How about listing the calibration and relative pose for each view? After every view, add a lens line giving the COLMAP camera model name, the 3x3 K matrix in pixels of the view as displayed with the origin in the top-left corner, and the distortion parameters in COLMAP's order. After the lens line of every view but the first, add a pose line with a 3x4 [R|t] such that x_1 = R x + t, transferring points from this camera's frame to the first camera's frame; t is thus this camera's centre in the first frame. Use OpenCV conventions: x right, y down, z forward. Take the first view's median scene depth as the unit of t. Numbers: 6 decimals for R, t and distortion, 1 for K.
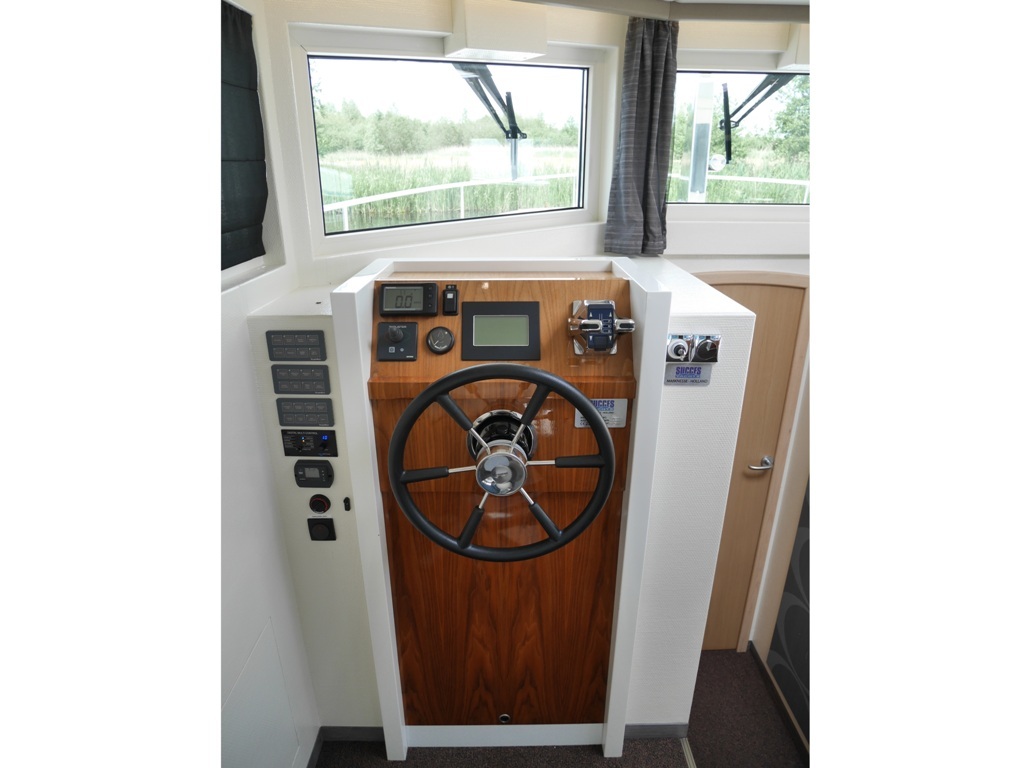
lens RADIAL K [[555.9, 0, 508.9], [0, 555.9, 381.2], [0, 0, 1]] dist [-0.069077, 0.032053]
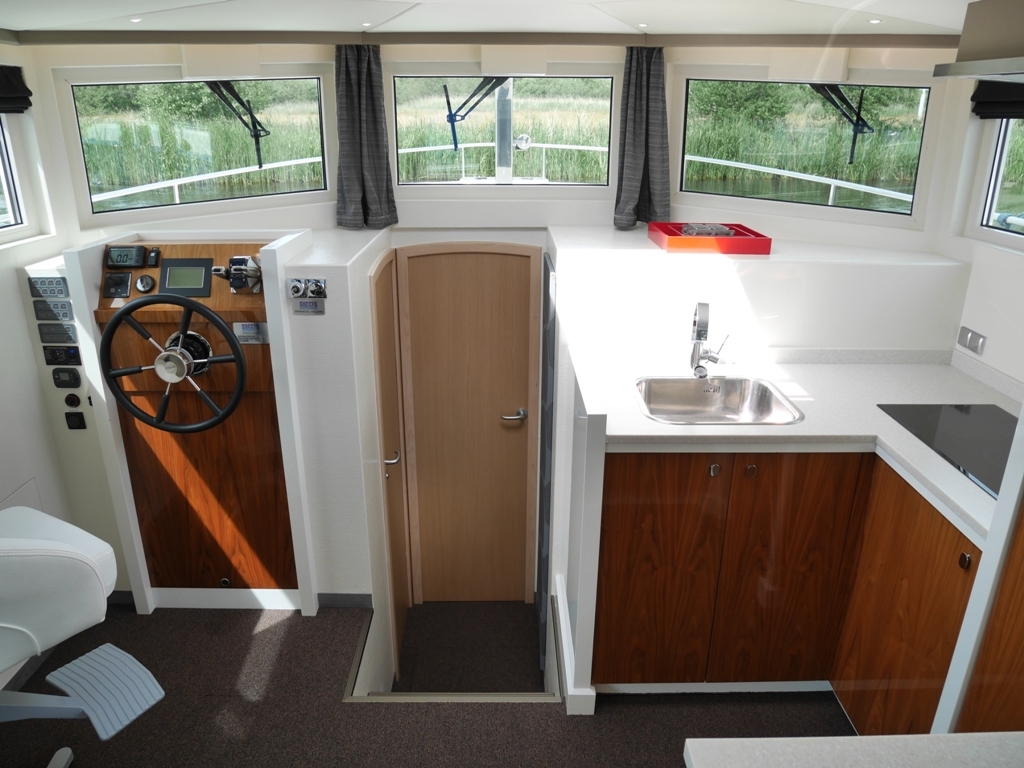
lens RADIAL K [[722.6, 0, 509.6], [0, 722.6, 390.3], [0, 0, 1]] dist [-0.078825, 0.034210]
pose [[0.999981, 0.005623, 0.002346, 0.805939], [-0.005594, 0.999906, -0.012482, 0.217267], [-0.002416, 0.012469, 0.999919, -0.852138]]
